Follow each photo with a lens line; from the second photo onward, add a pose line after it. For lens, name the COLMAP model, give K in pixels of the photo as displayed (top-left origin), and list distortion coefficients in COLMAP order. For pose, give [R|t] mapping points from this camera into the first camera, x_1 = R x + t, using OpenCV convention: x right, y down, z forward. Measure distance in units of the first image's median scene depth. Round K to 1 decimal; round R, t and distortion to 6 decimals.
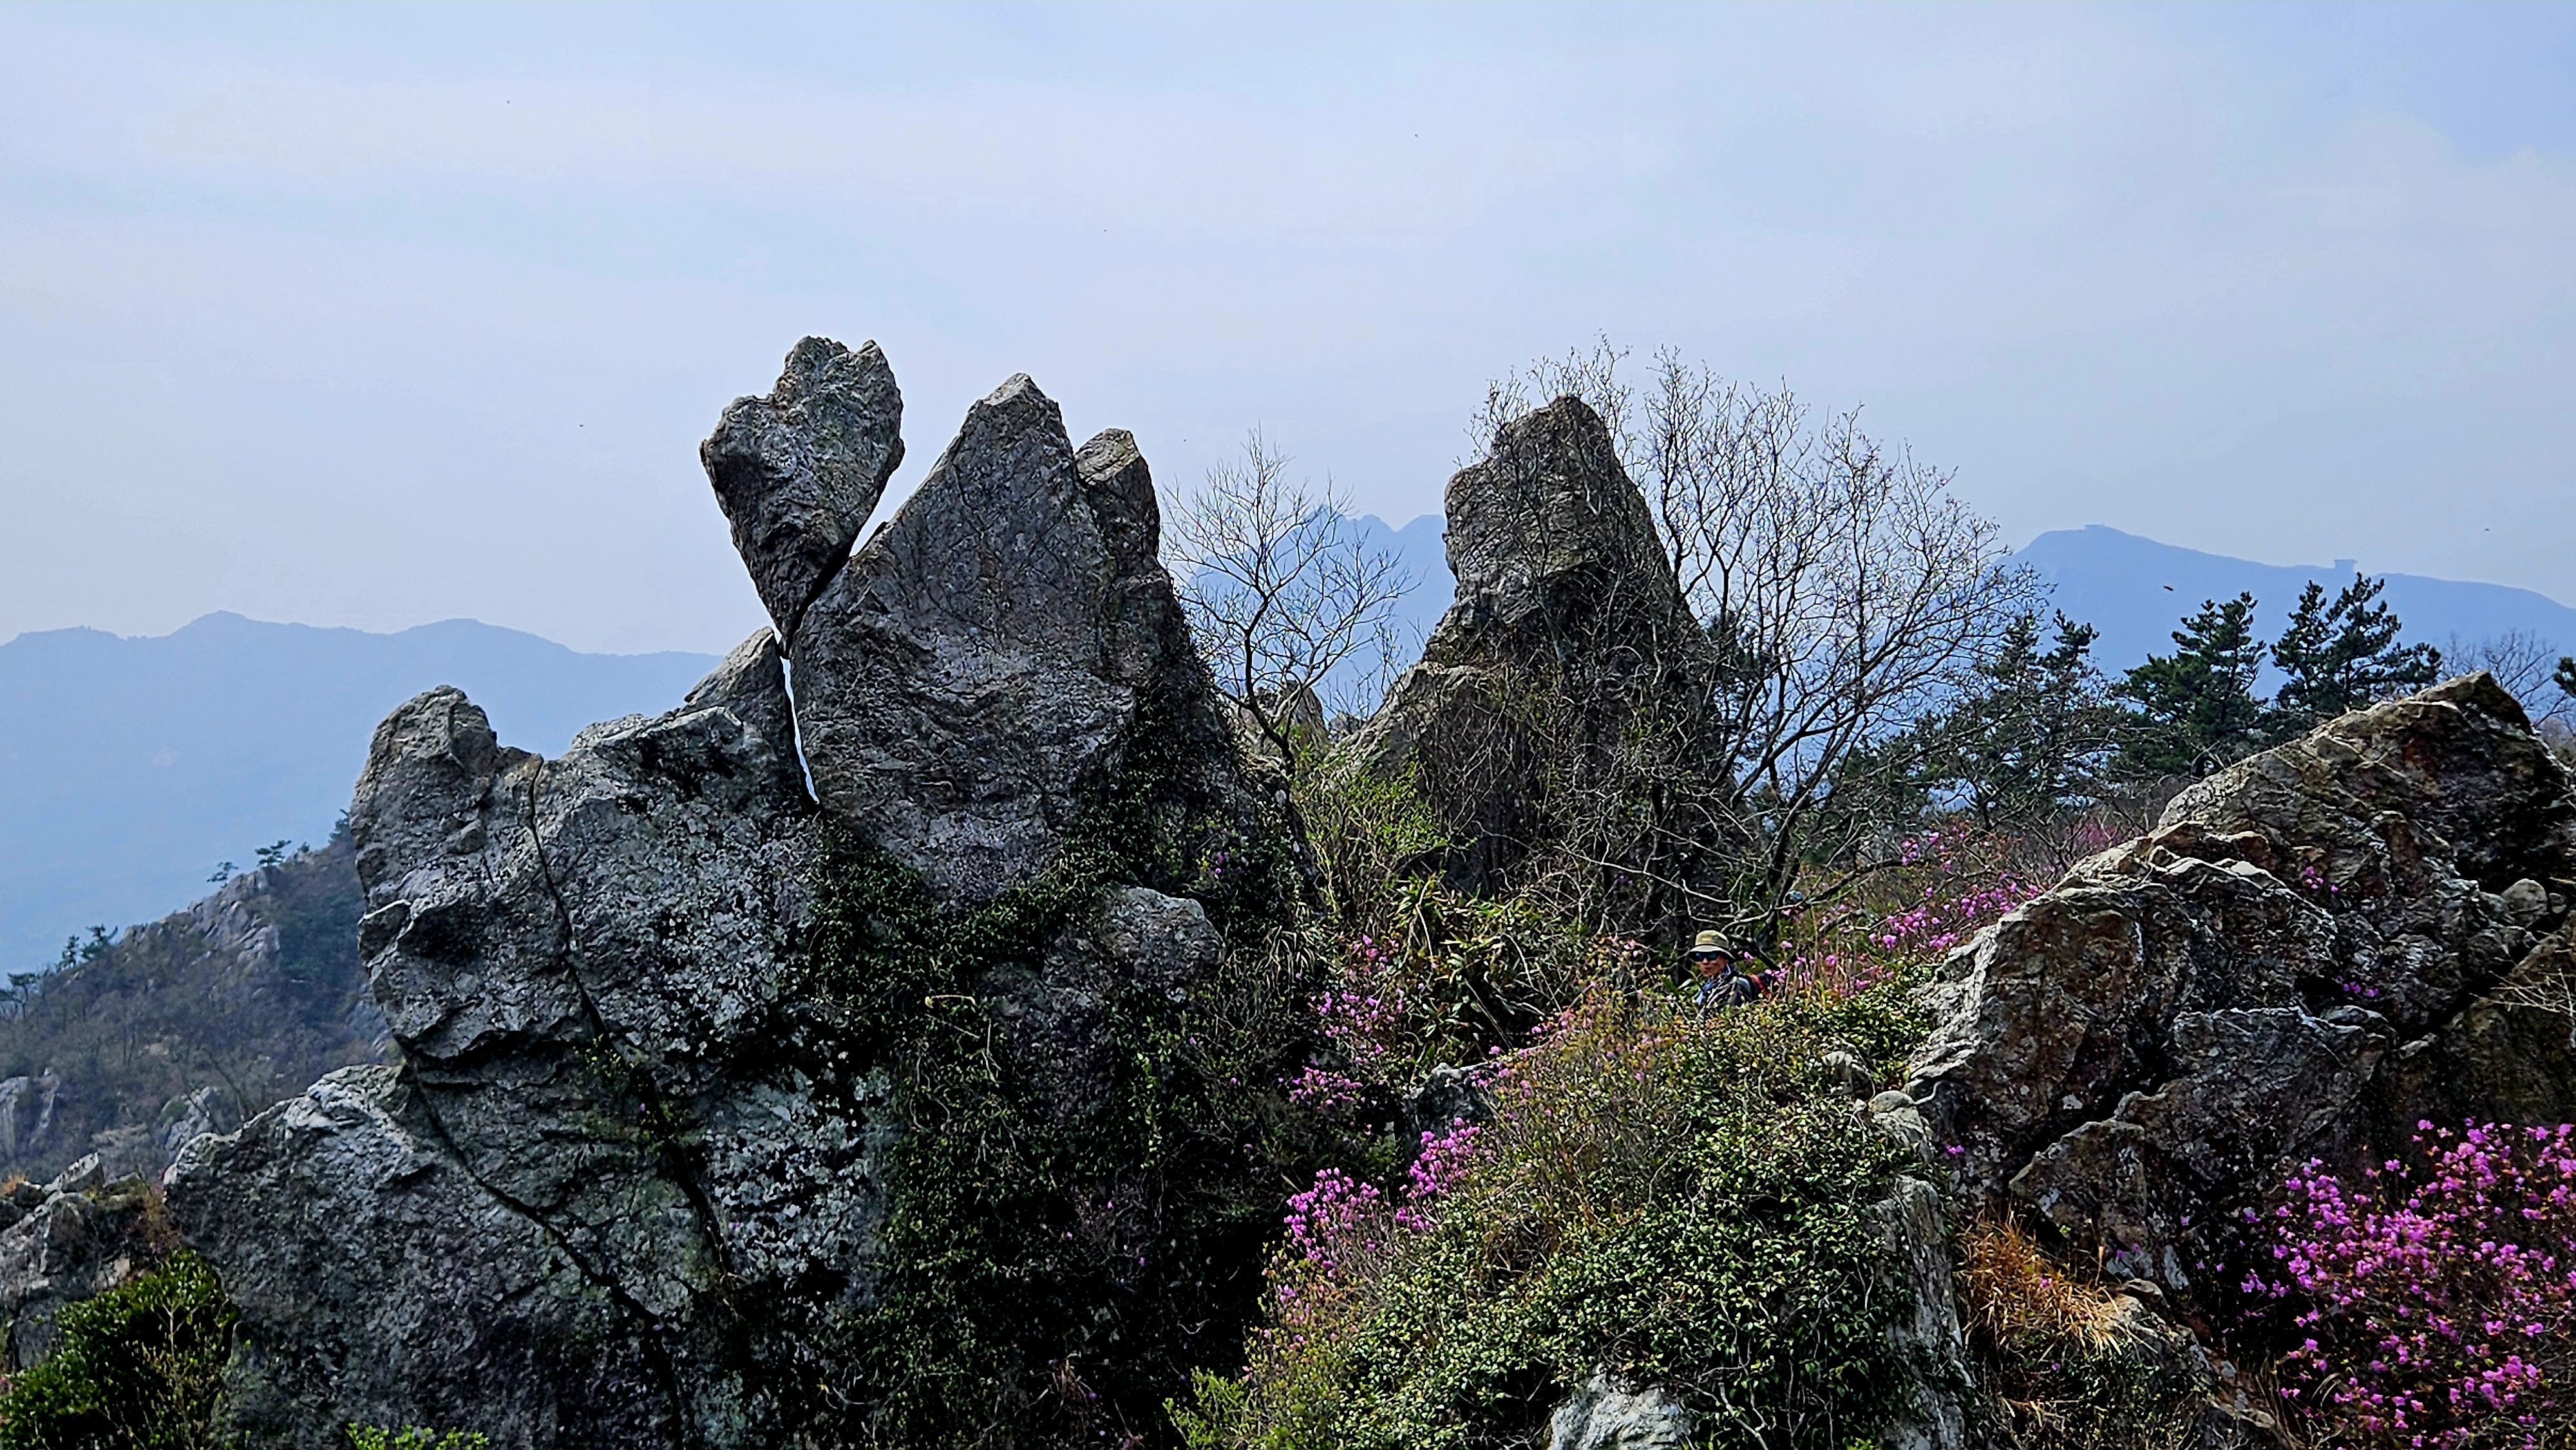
lens RADIAL K [[2818.0, 0, 1261.3], [0, 2818.0, 764.9], [0, 0, 1]] dist [0.084229, -0.045148]
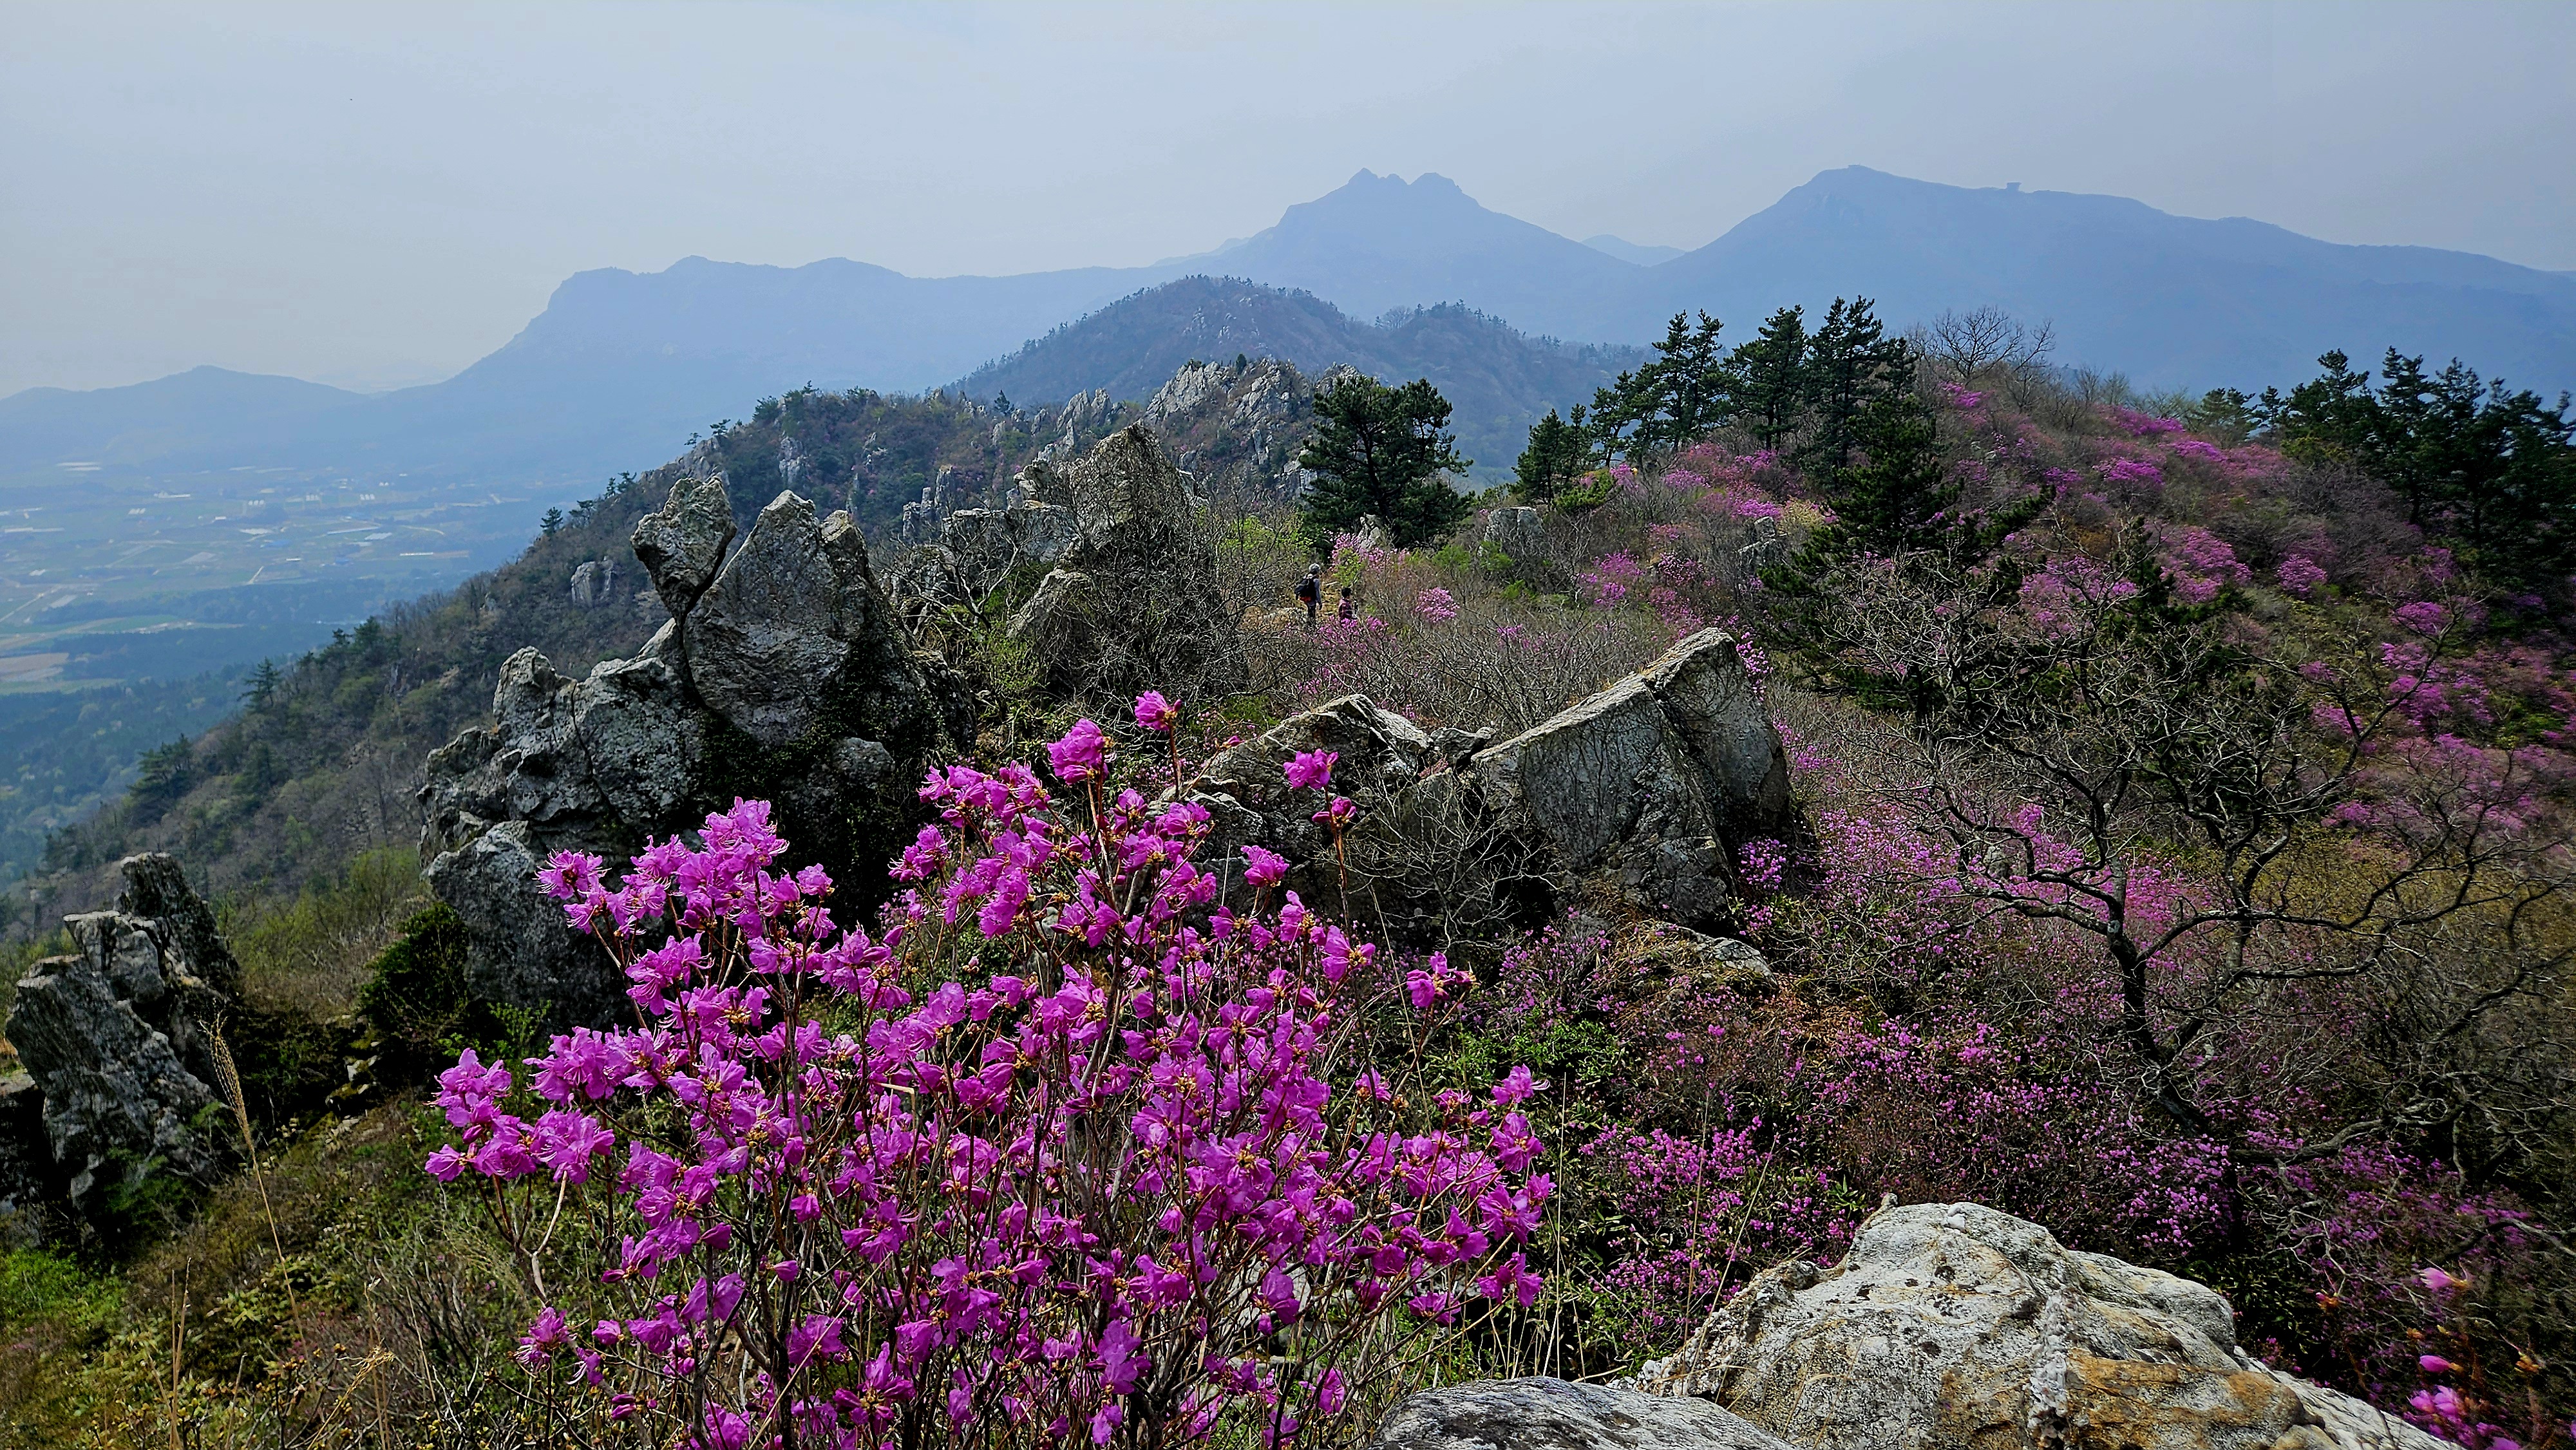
lens RADIAL K [[1680.6, 0, 1260.2], [0, 1680.6, 728.4], [0, 0, 1]] dist [0.059159, -0.033362]
pose [[0.998892, -0.016010, -0.044257, 0.332855], [0.025573, 0.974063, 0.224829, -0.251288], [0.039509, -0.225712, 0.973393, -0.257118]]
